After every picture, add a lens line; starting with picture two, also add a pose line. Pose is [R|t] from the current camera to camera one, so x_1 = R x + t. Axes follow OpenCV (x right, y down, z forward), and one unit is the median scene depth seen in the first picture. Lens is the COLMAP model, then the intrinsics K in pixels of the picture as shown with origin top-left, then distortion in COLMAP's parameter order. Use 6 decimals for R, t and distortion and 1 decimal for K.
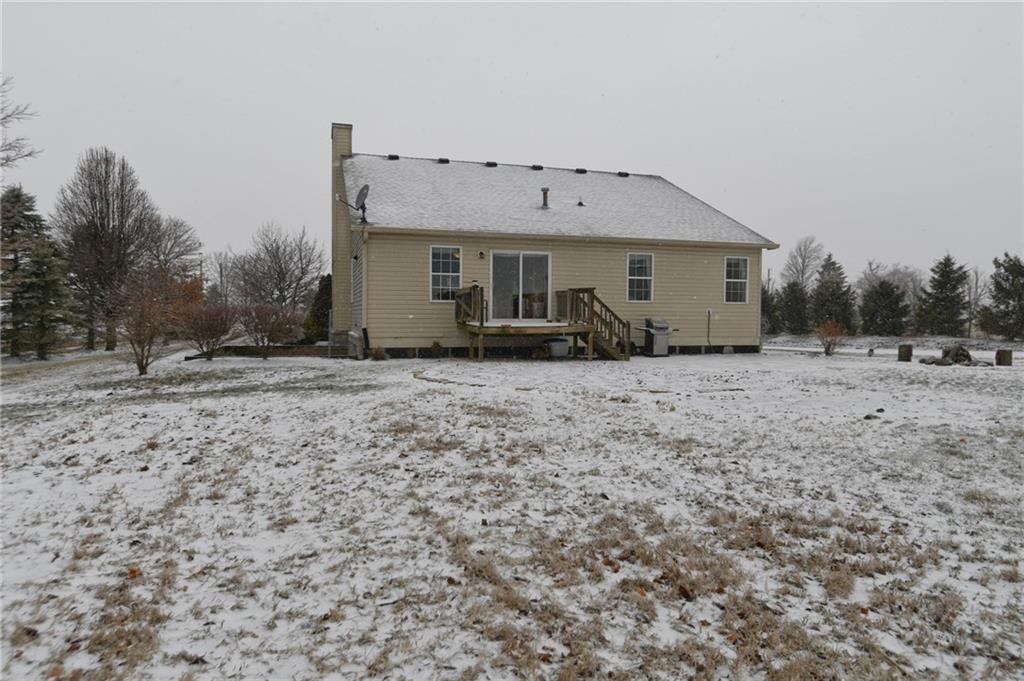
lens RADIAL K [[632.1, 0, 512.2], [0, 632.1, 333.8], [0, 0, 1]] dist [-0.009245, -0.001843]
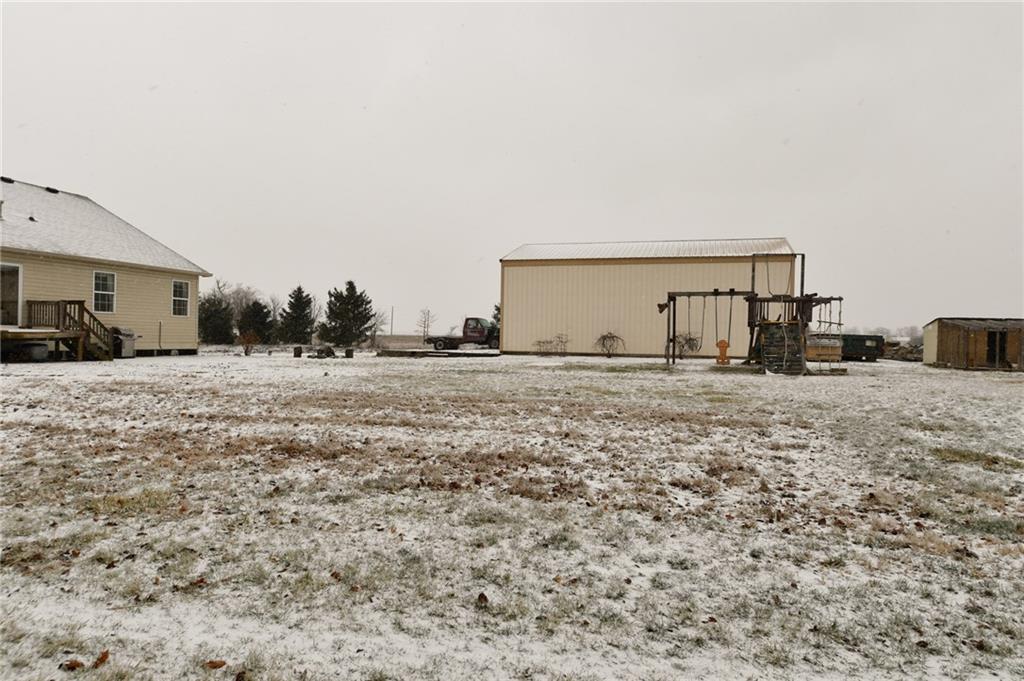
lens RADIAL K [[632.1, 0, 512.0], [0, 632.1, 340.4], [0, 0, 1]] dist [-0.009245, -0.001843]
pose [[0.558805, 0.001156, 0.829299, -0.336789], [0.006683, 0.999960, -0.005897, 0.012742], [-0.829272, 0.008838, 0.558775, -0.282204]]
